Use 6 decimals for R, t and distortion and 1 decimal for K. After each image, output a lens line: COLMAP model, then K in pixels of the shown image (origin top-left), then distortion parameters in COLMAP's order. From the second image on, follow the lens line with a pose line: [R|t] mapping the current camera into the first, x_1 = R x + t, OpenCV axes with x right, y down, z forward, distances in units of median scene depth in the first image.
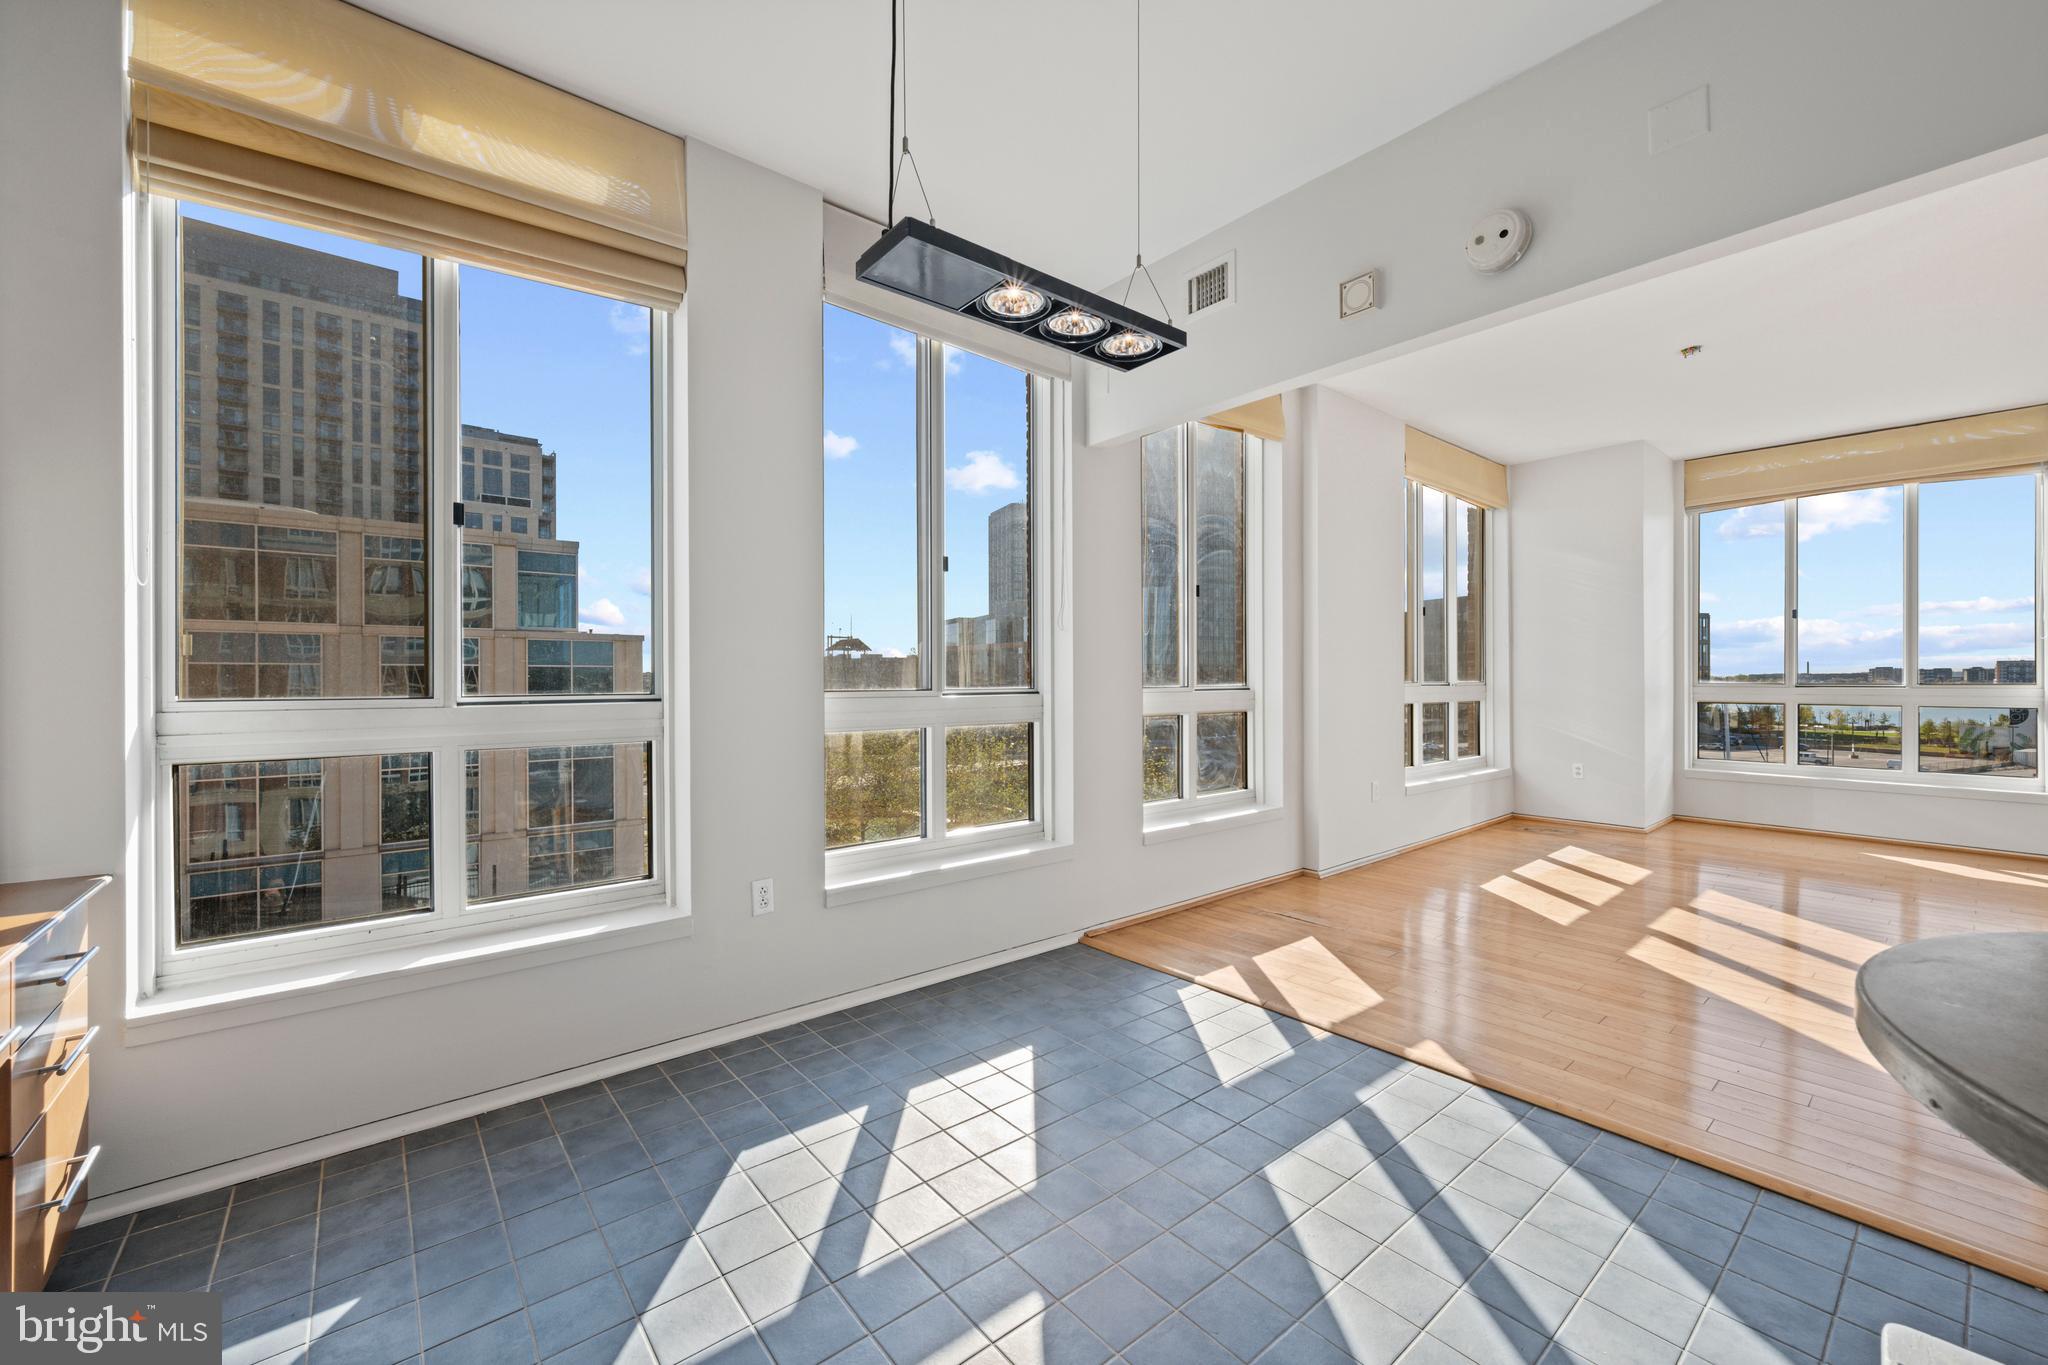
lens RADIAL K [[818.9, 0, 1026.1], [0, 818.9, 679.8], [0, 0, 1]] dist [0.000534, 0.000393]
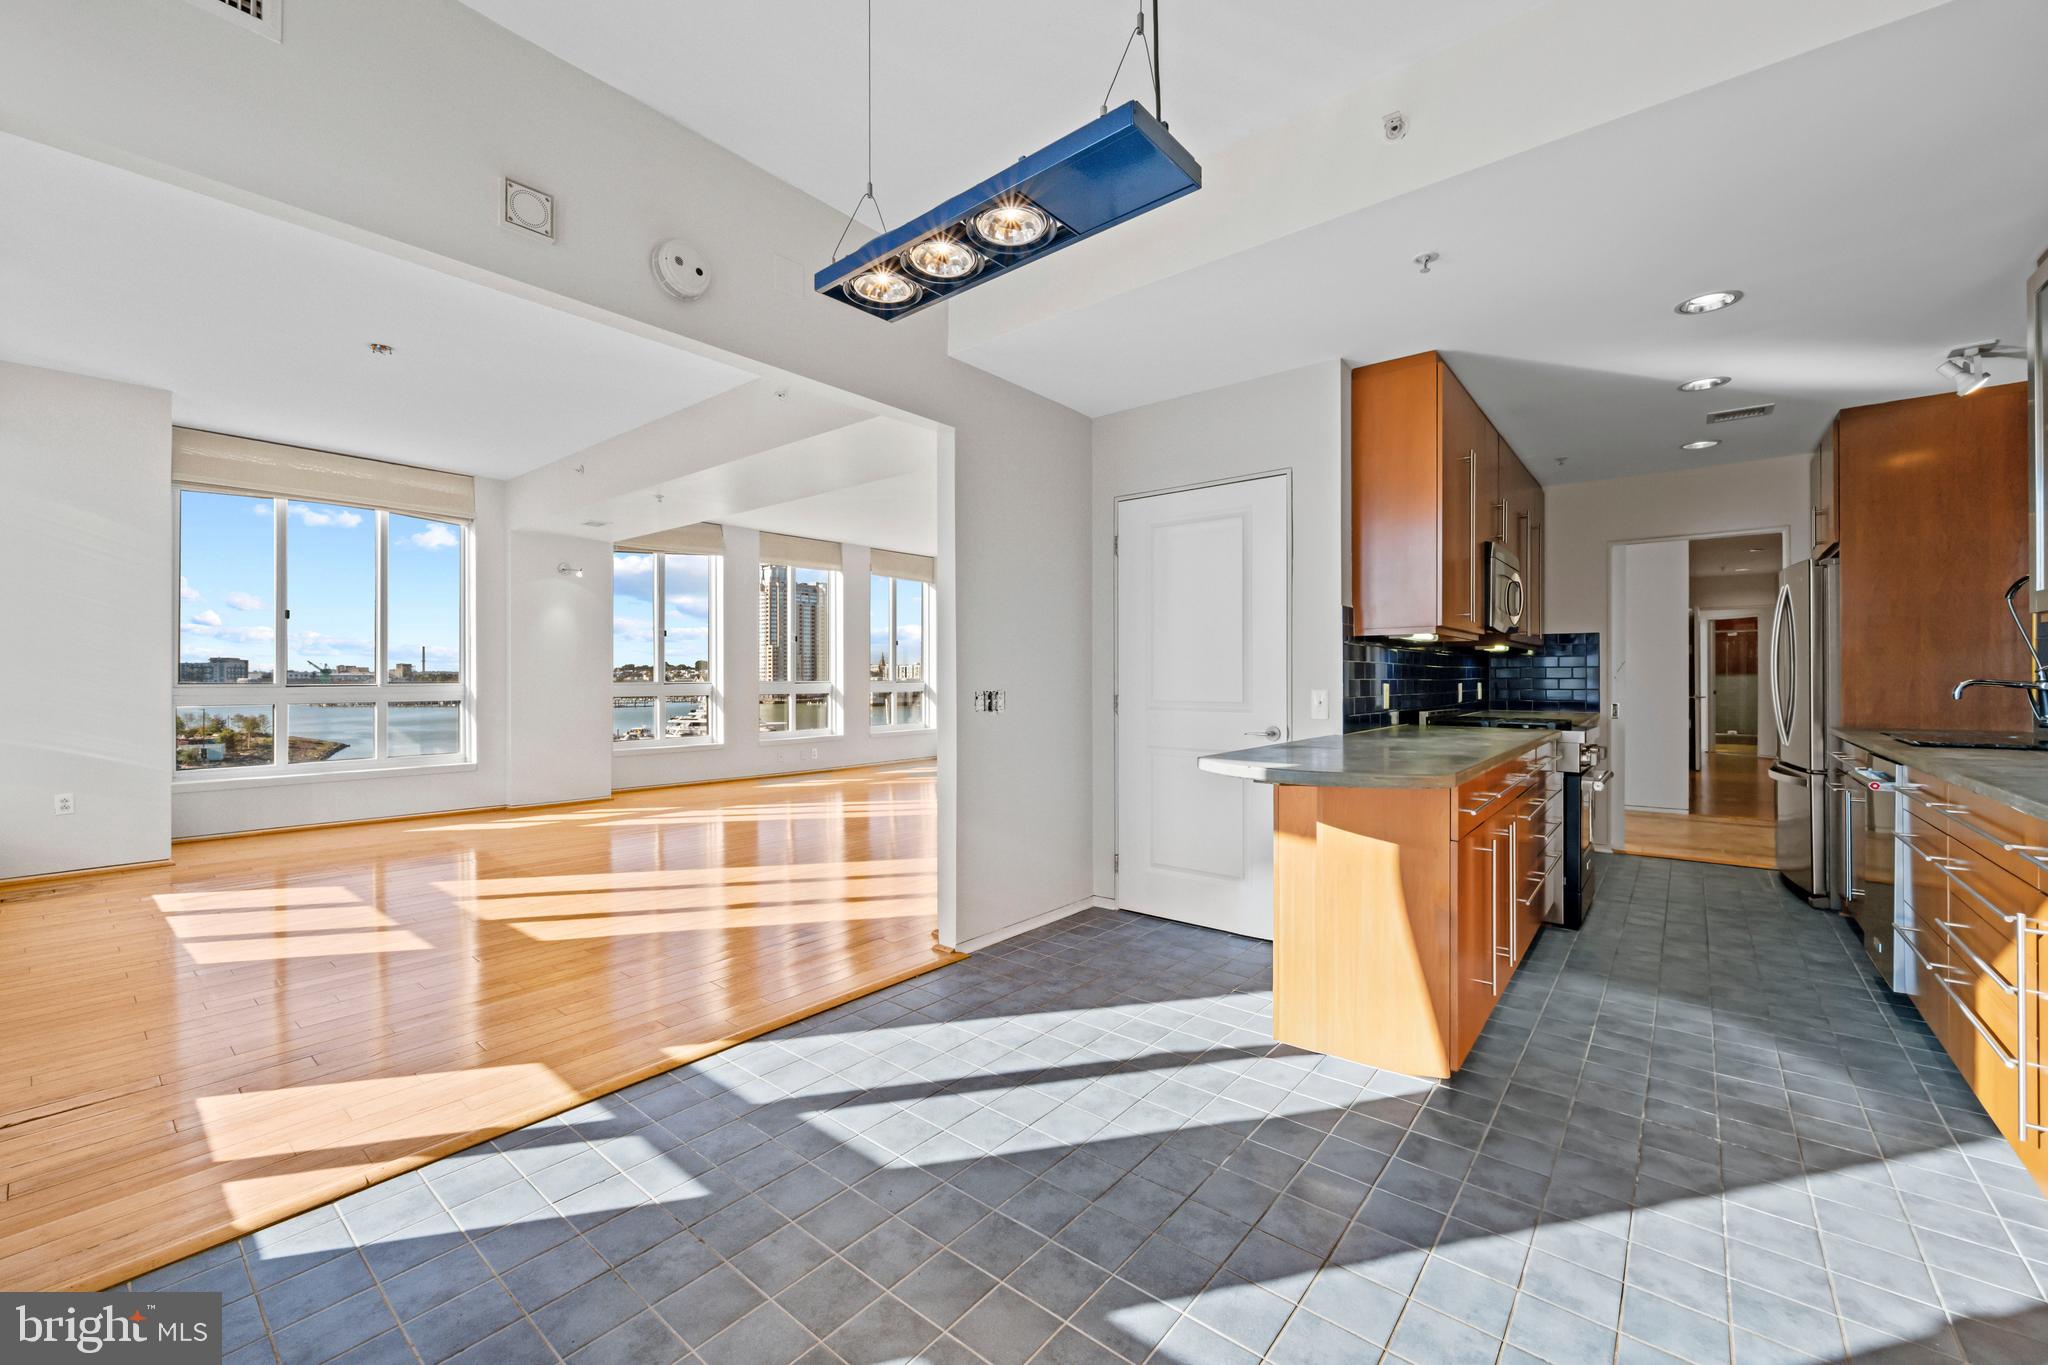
lens RADIAL K [[818.9, 0, 1018.2], [0, 818.9, 675.6], [0, 0, 1]] dist [0.000534, 0.000393]
pose [[-0.193272, 0.003808, 0.981138, -0.460229], [0.001677, 0.999992, -0.003551, 0.000185], [-0.981144, 0.000959, -0.193277, 0.637895]]
